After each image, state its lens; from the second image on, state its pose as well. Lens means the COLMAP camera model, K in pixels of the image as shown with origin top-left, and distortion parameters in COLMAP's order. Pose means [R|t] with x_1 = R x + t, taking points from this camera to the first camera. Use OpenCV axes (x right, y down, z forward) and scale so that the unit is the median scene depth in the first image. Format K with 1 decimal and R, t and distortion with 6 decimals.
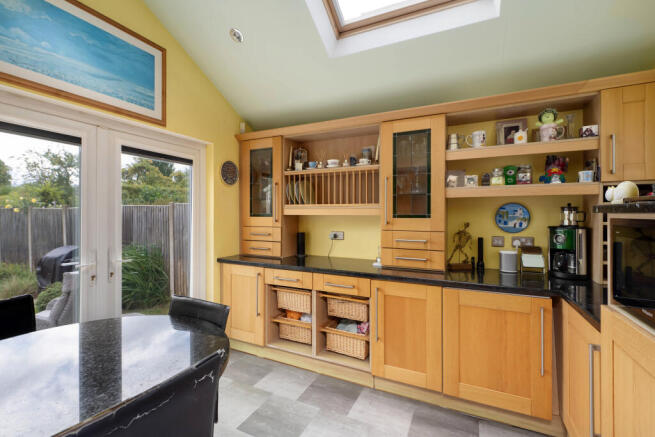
lens RADIAL K [[292.3, 0, 327.5], [0, 292.3, 218.5], [0, 0, 1]] dist [0.000977, 0.000058]
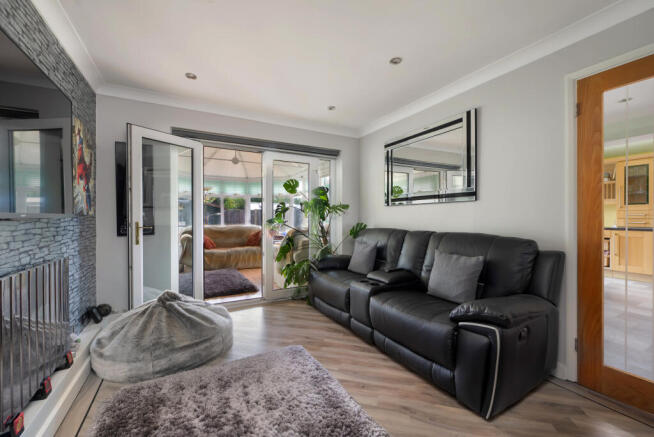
lens RADIAL K [[273.3, 0, 327.0], [0, 273.3, 218.5], [0, 0, 1]] dist [-0.000495, -0.000107]
pose [[0.811949, 0.000110, -0.583728, -0.396238], [-0.002943, 0.999988, -0.003905, 0.115639], [0.583720, 0.004889, 0.811940, -1.986573]]
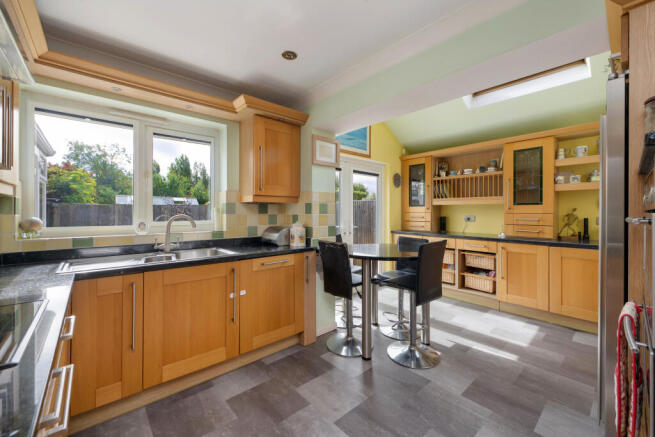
lens RADIAL K [[268.6, 0, 326.3], [0, 268.6, 213.6], [0, 0, 1]] dist [-0.000669, -0.000085]
pose [[0.921233, 0.001951, -0.389007, -0.136043], [-0.005507, 0.999953, -0.008026, 0.059708], [0.388973, 0.009536, 0.921200, -0.696253]]
